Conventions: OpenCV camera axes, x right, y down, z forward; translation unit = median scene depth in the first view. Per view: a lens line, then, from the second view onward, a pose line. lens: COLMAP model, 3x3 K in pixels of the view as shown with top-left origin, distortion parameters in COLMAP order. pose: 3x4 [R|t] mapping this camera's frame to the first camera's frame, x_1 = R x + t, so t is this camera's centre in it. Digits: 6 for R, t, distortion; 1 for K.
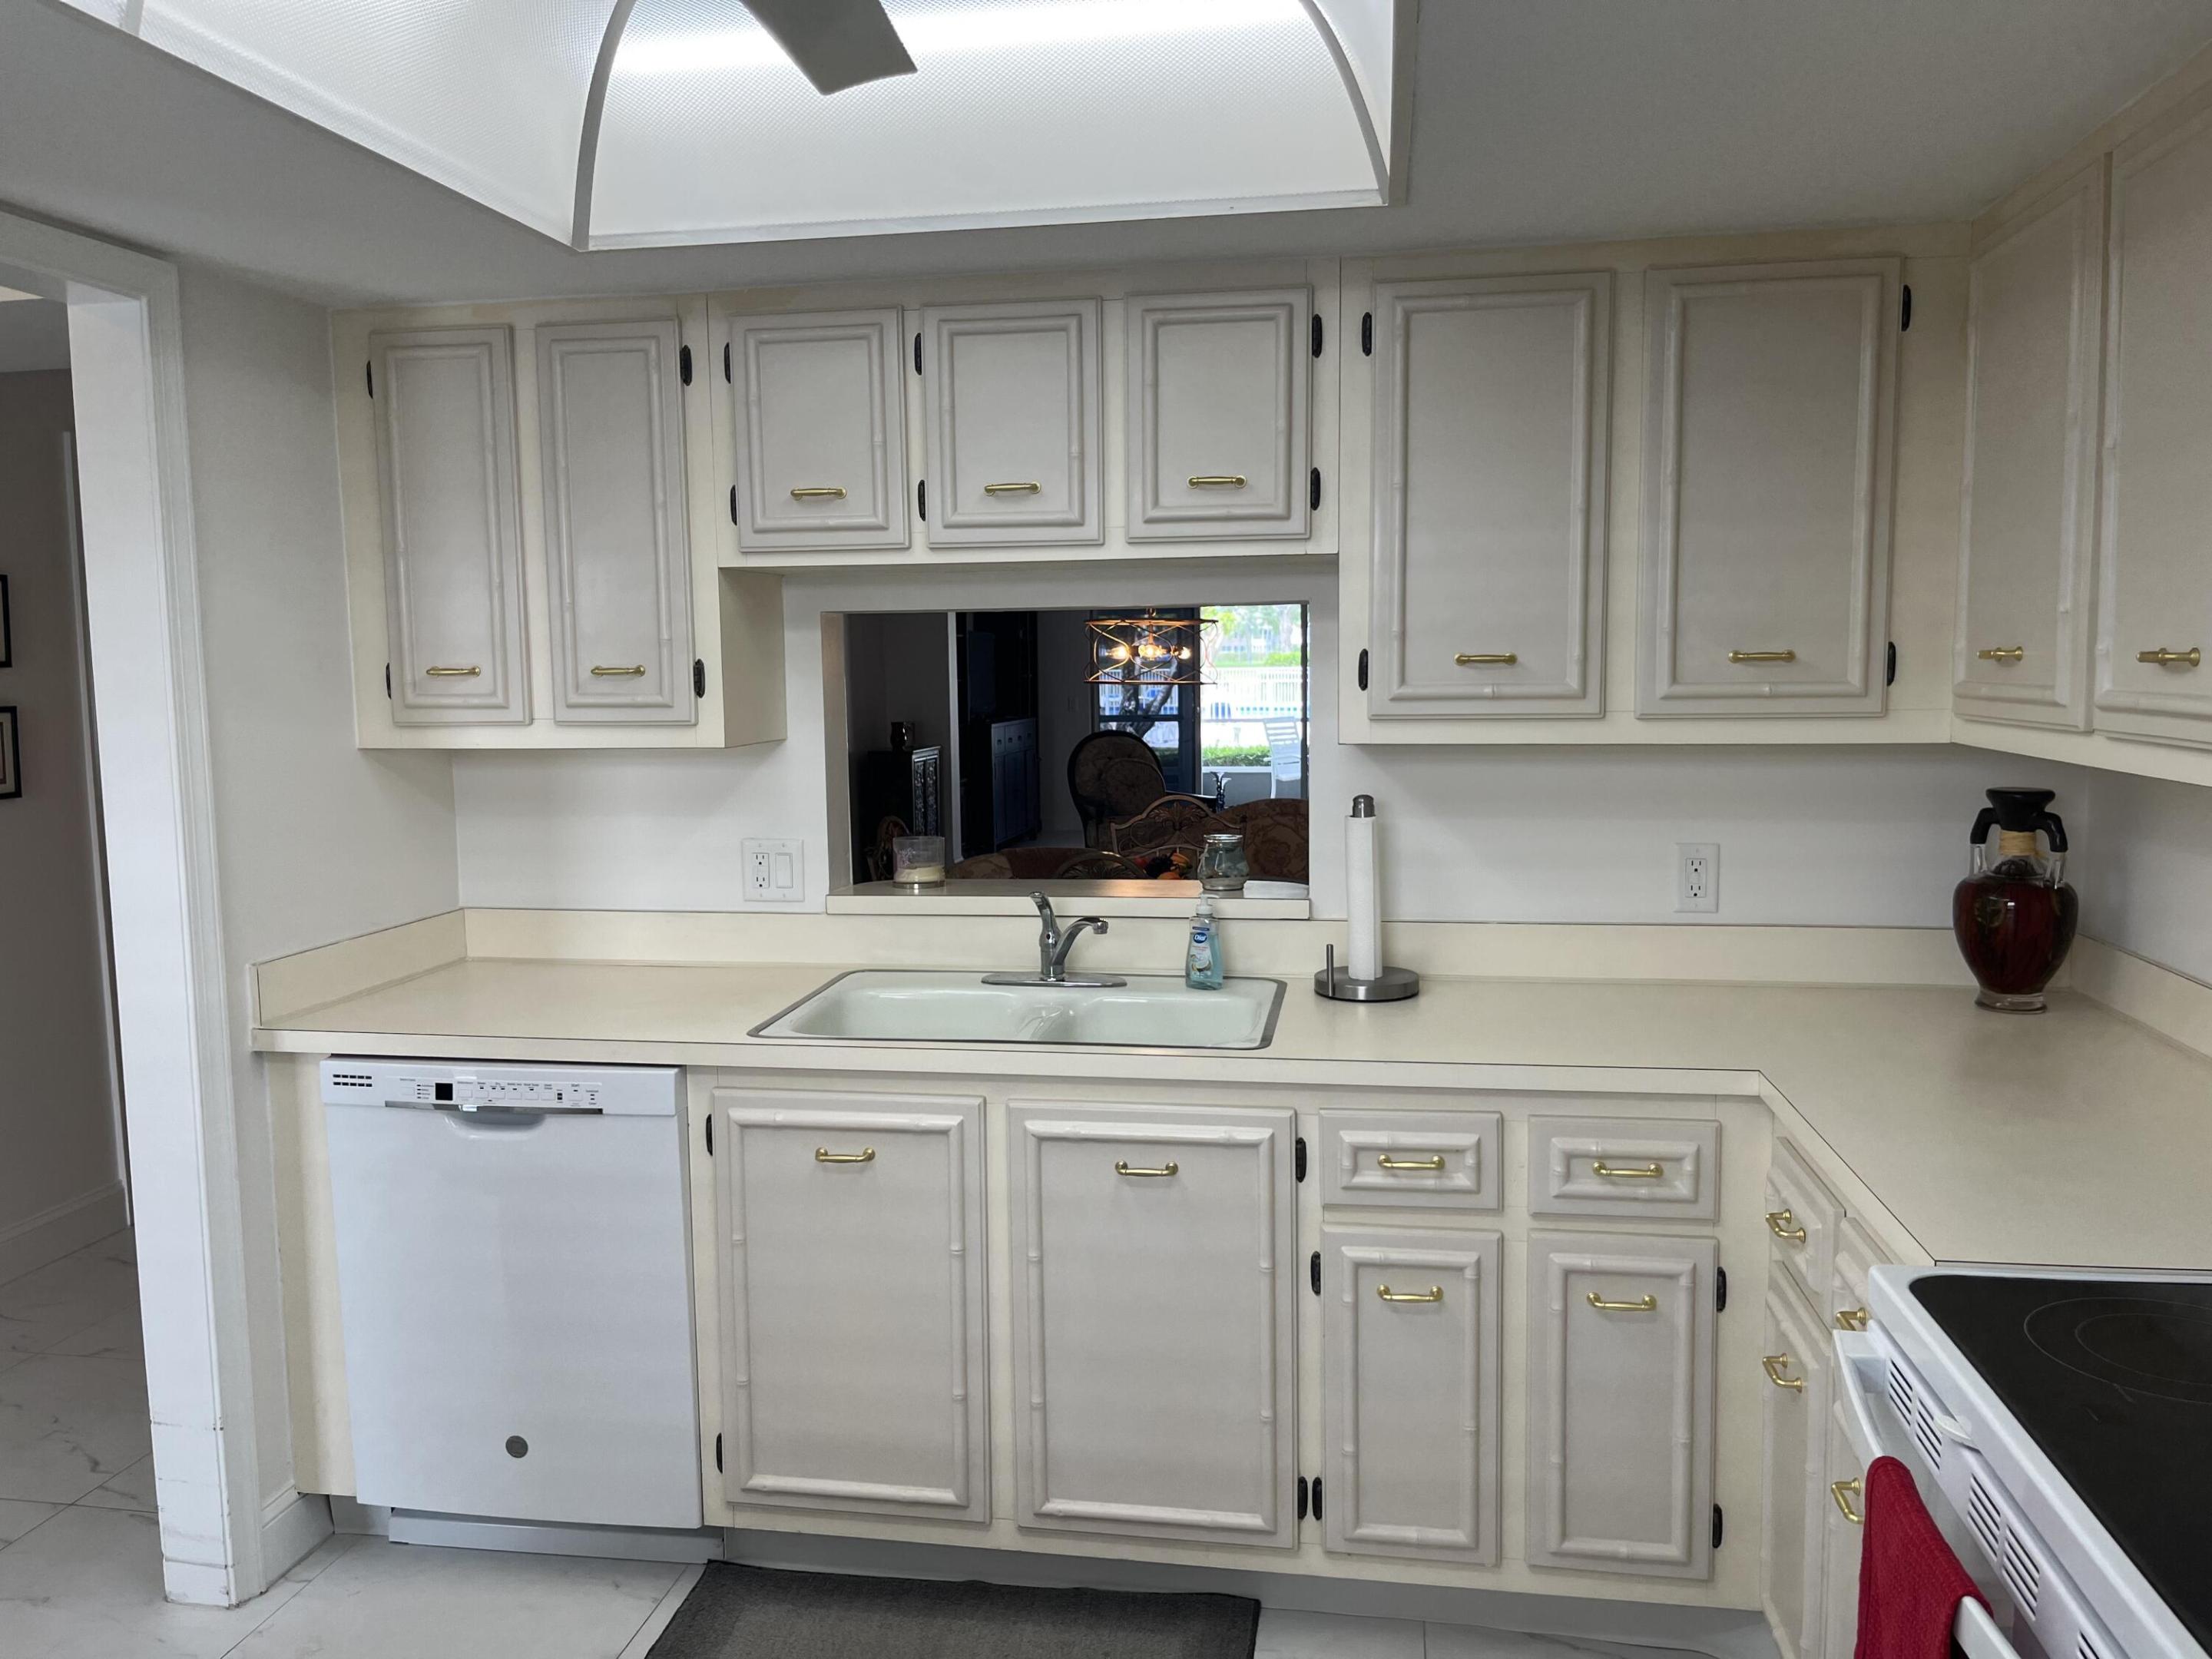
lens RADIAL K [[1693.2, 0, 1076.1], [0, 1693.2, 836.1], [0, 0, 1]] dist [0.090359, -0.147523]
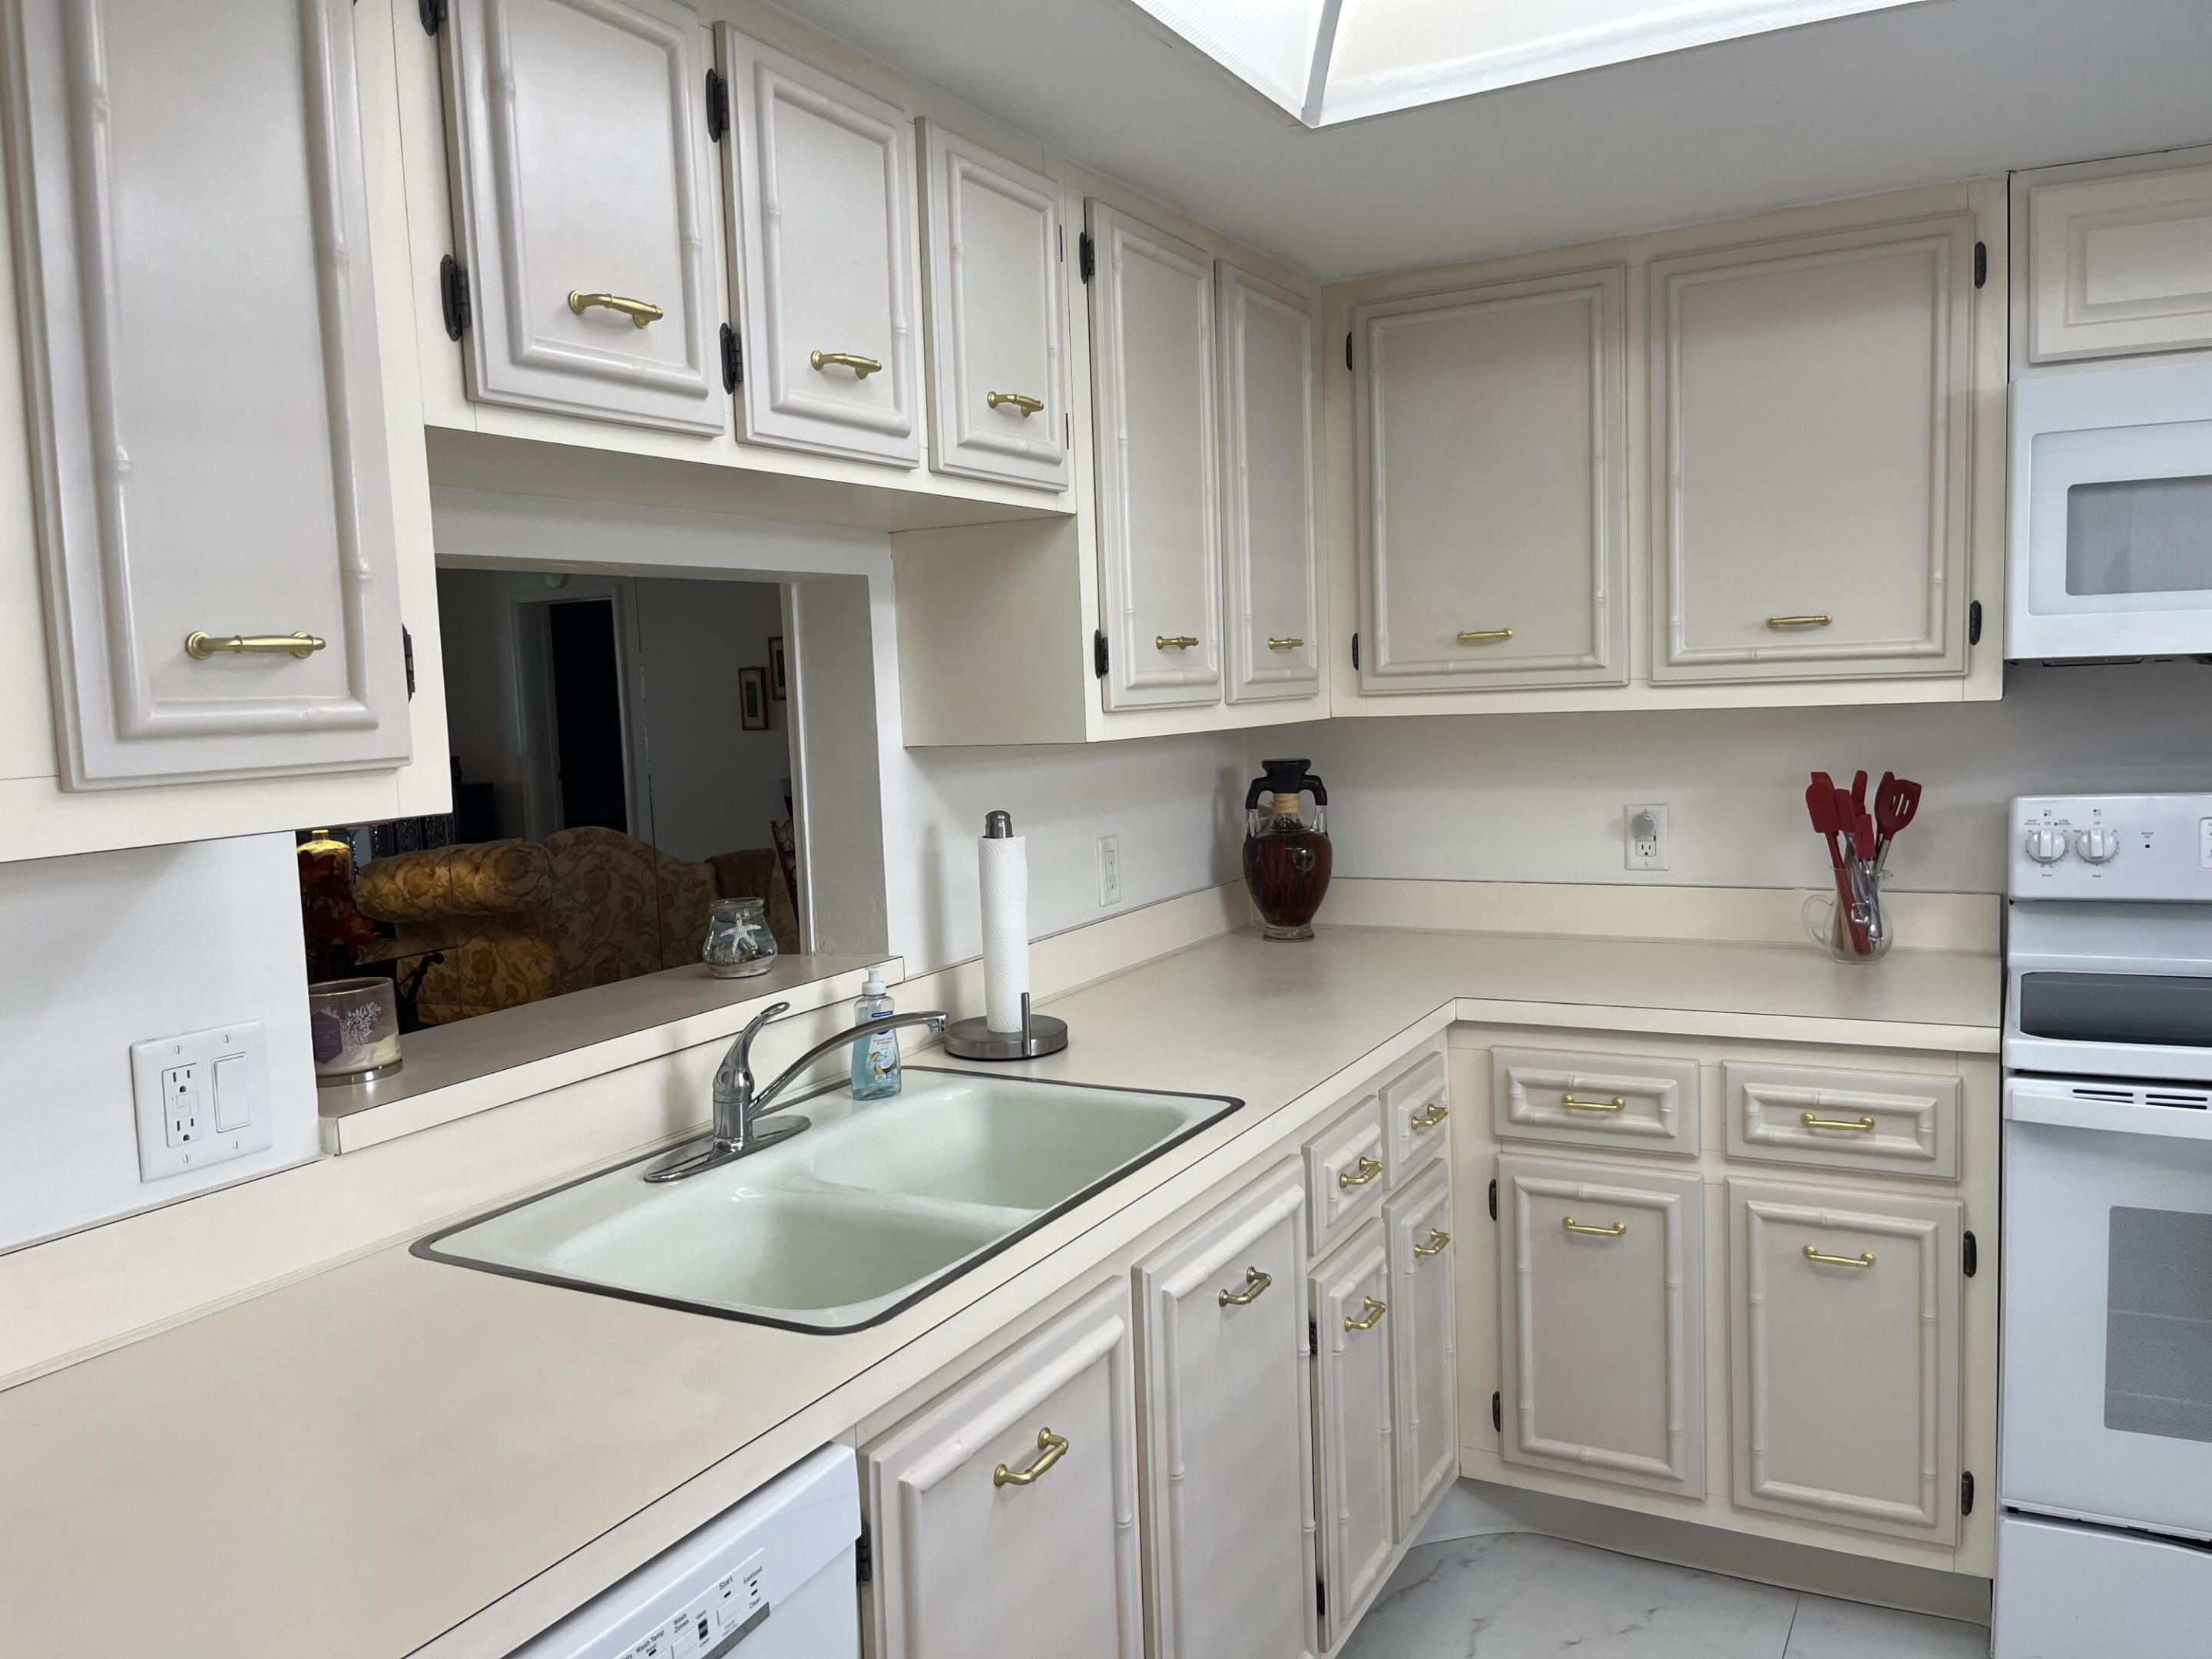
lens RADIAL K [[1728.5, 0, 1083.4], [0, 1728.5, 840.9], [0, 0, 1]] dist [0.082359, -0.122104]
pose [[0.308554, -0.089577, 0.946980, -0.655446], [0.133067, 0.989831, 0.050273, -0.049595], [-0.941853, 0.110500, 0.317336, 0.738216]]
